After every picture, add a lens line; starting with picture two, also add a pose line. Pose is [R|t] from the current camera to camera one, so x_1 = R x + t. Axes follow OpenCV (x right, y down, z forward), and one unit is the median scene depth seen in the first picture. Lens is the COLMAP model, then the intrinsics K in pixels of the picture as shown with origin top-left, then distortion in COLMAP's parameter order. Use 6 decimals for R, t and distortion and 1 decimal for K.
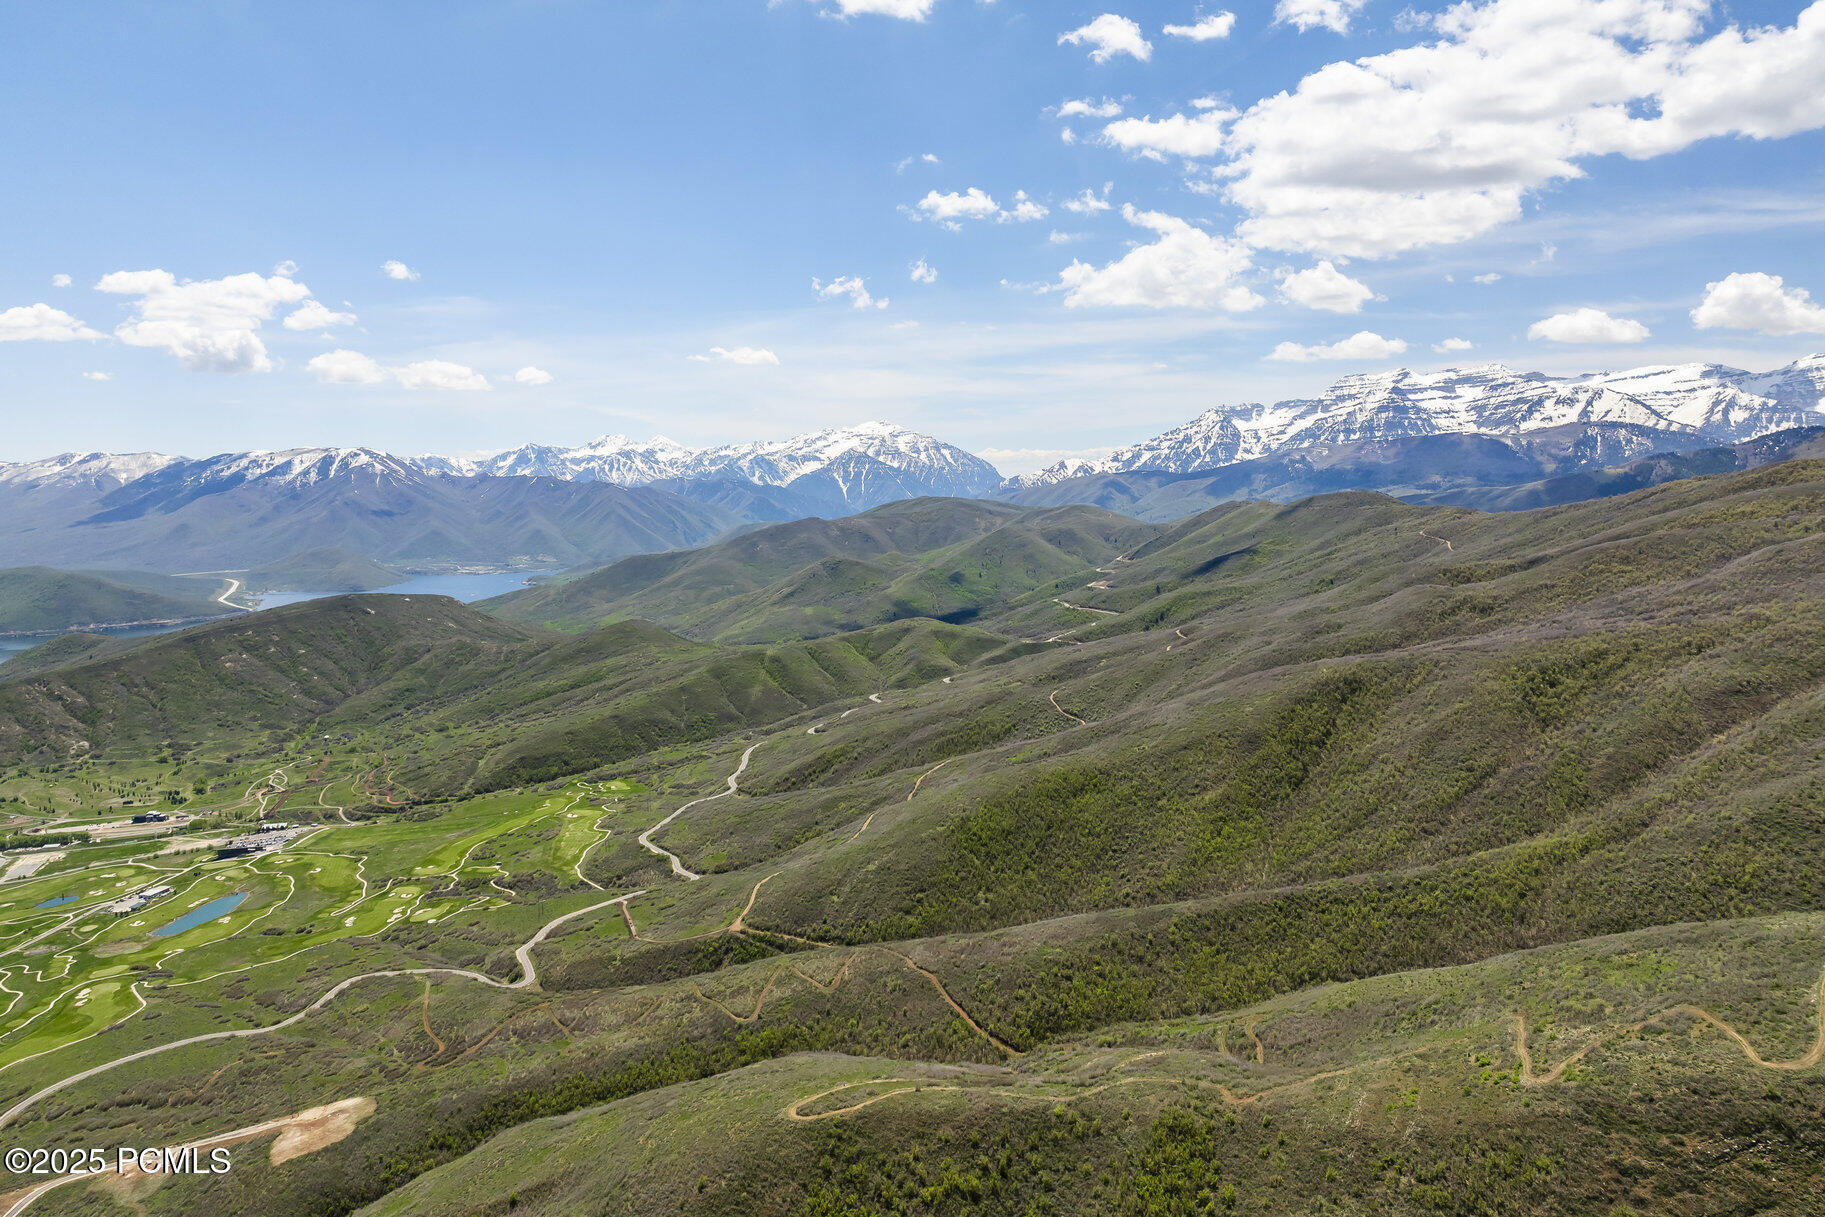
lens RADIAL K [[1287.6, 0, 923.5], [0, 1287.6, 548.6], [0, 0, 1]] dist [-0.040731, 0.001626]
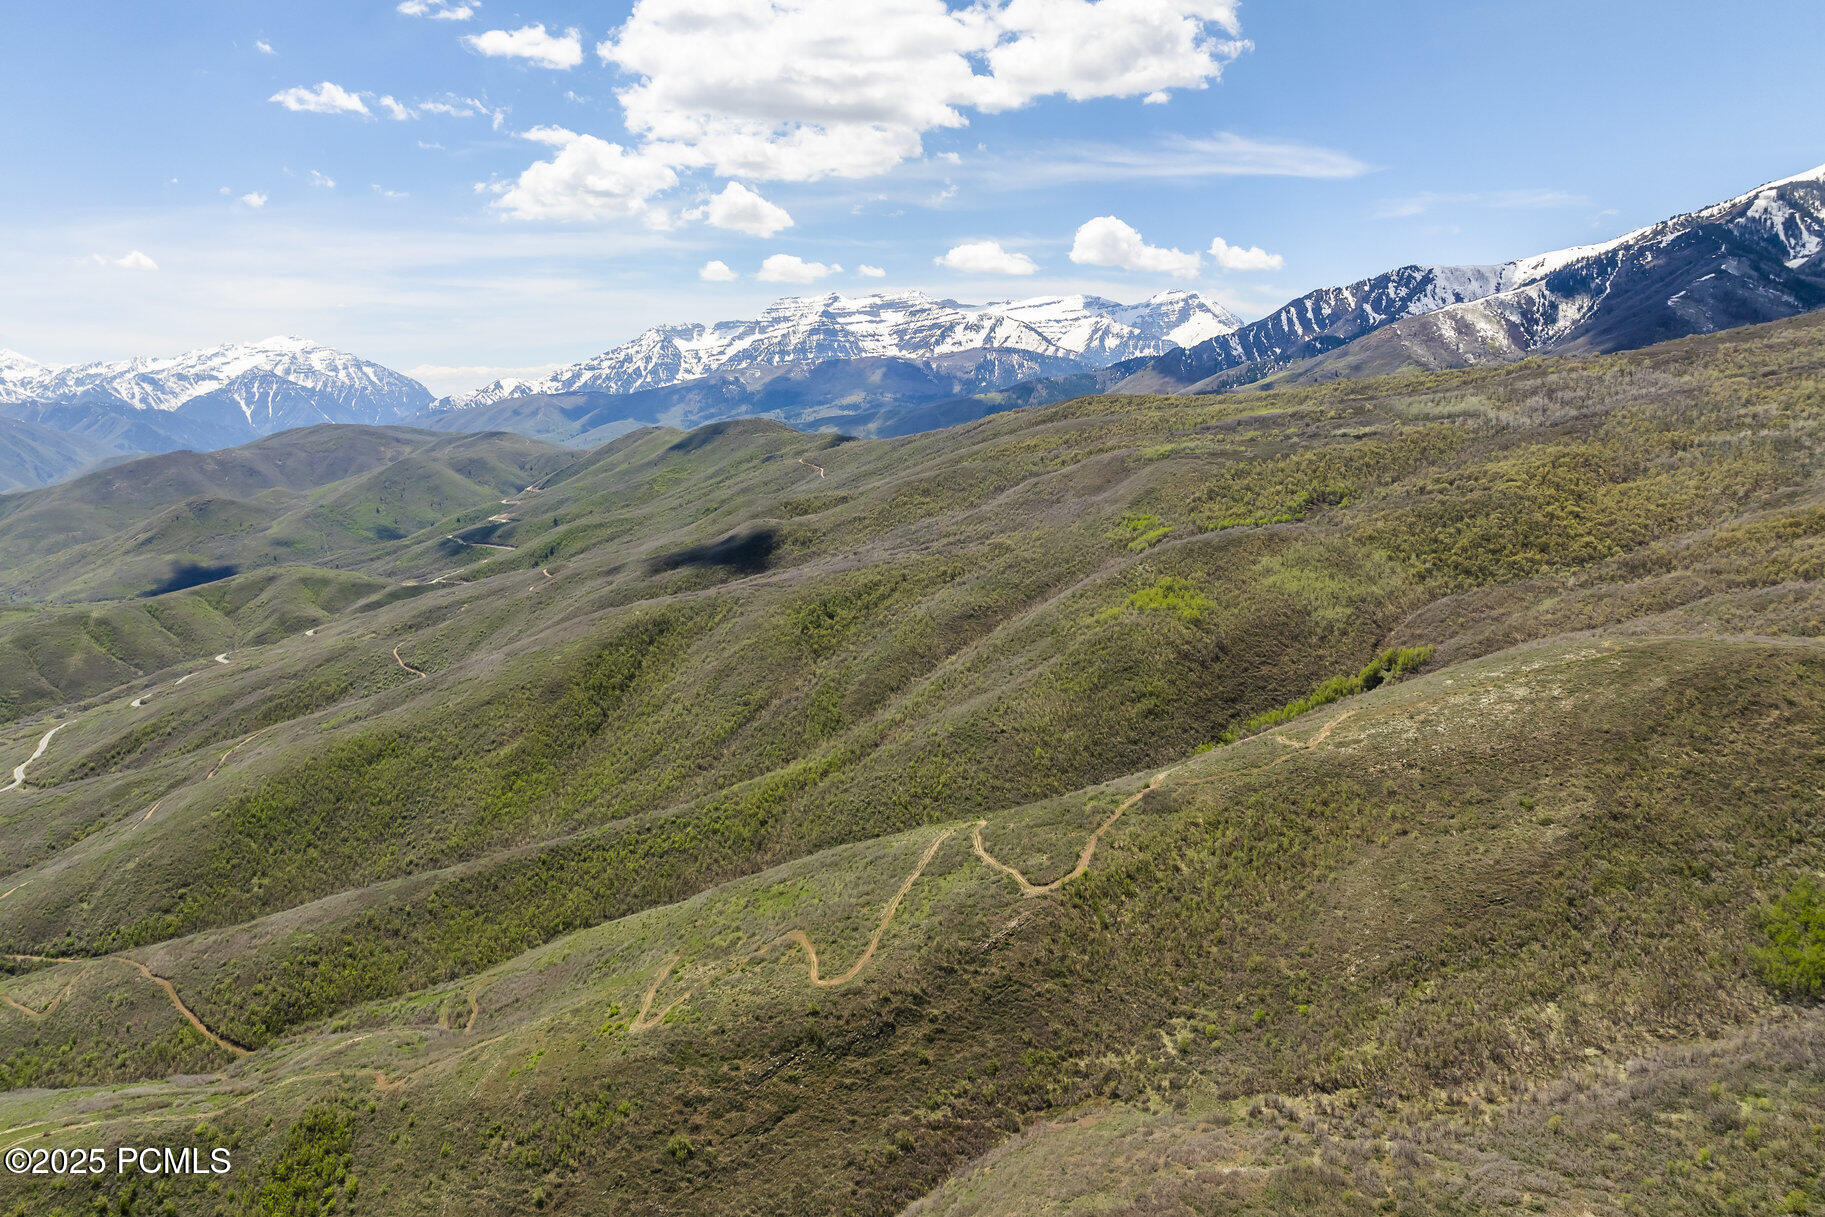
lens RADIAL K [[1287.6, 0, 923.5], [0, 1287.6, 548.6], [0, 0, 1]] dist [-0.040731, 0.001626]
pose [[0.913837, -0.048215, 0.403209, 0.054668], [0.022655, 0.997433, 0.067927, -0.010312], [-0.405449, -0.052939, 0.912583, -0.013176]]
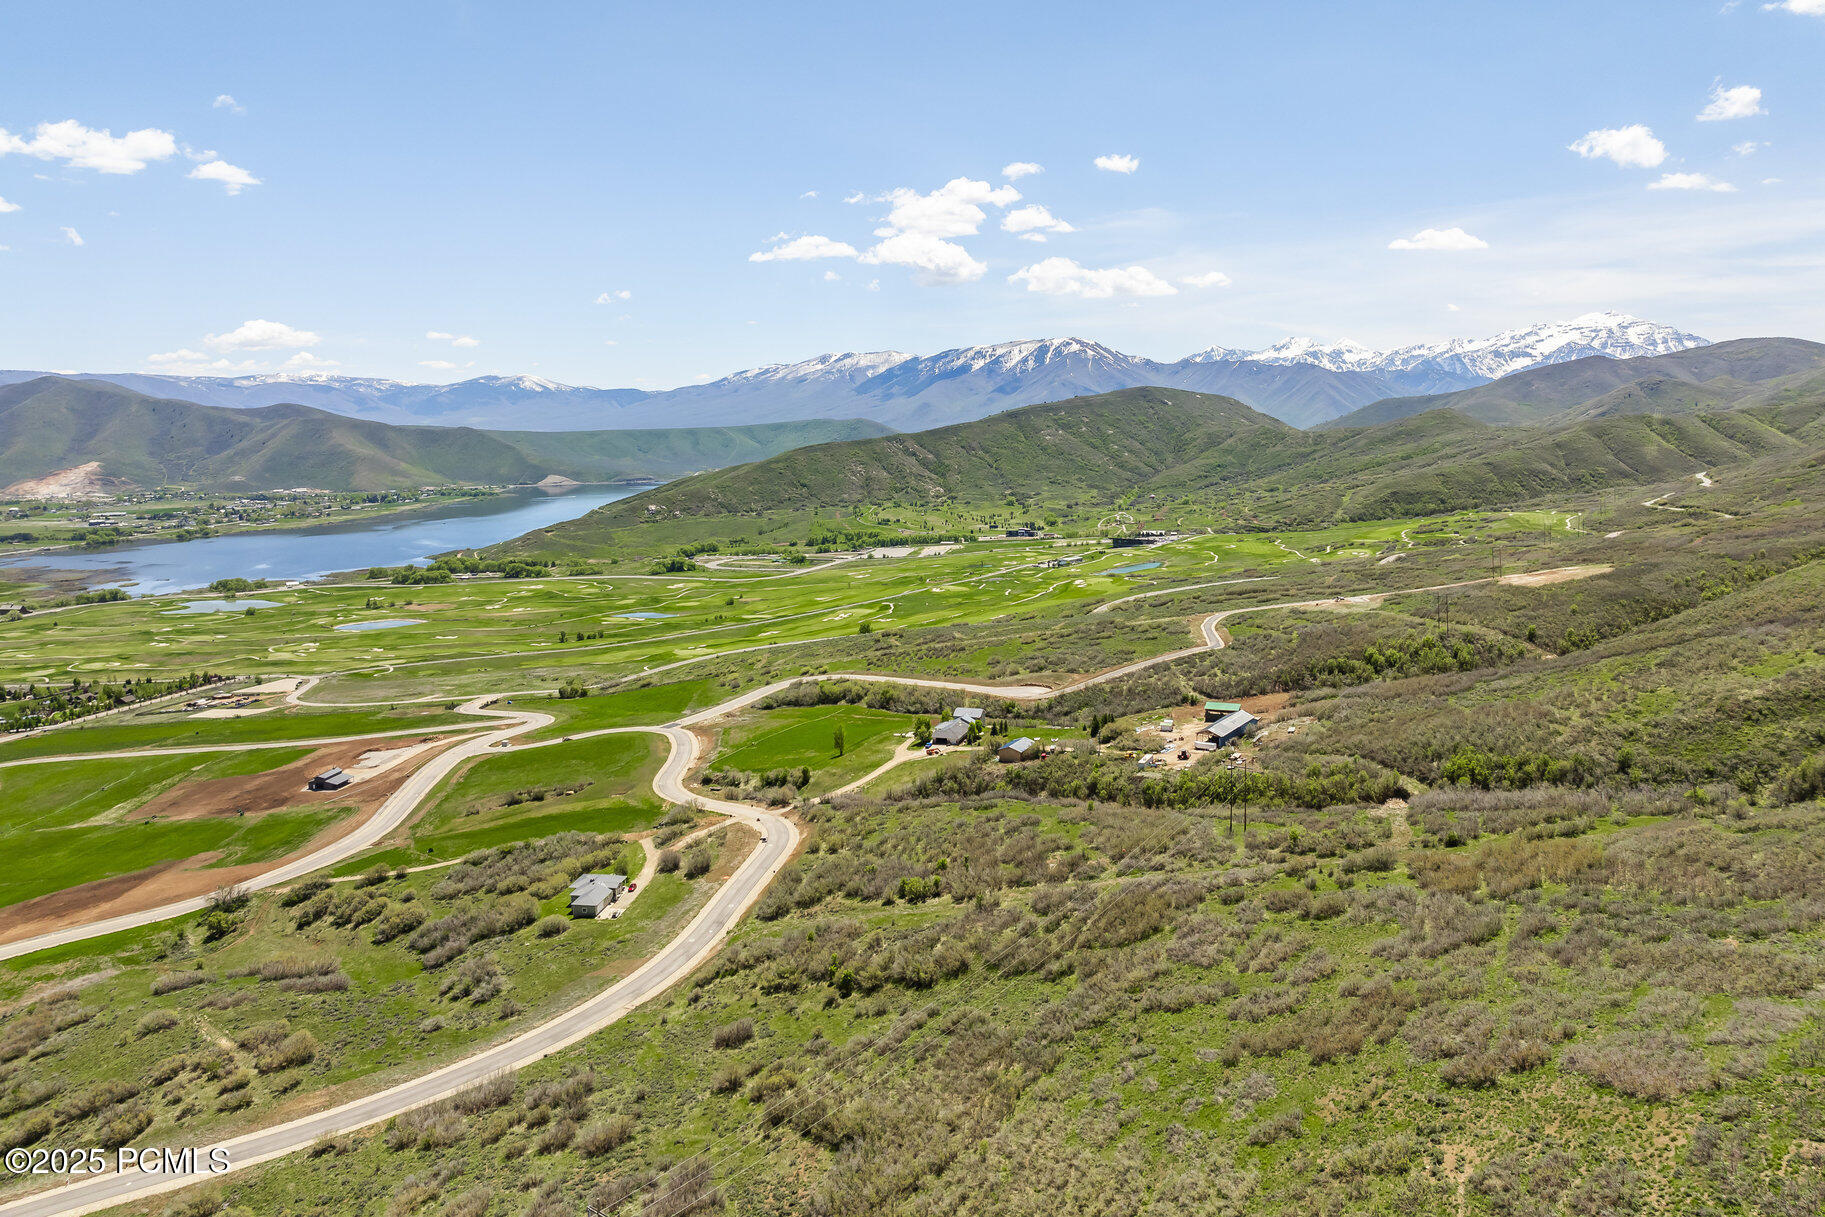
lens RADIAL K [[1287.6, 0, 923.5], [0, 1287.6, 548.6], [0, 0, 1]] dist [-0.040731, 0.001626]
pose [[0.874219, 0.051689, -0.482772, -0.145507], [-0.020661, 0.997377, 0.069372, 0.130899], [0.485092, -0.050671, 0.872994, 0.032648]]
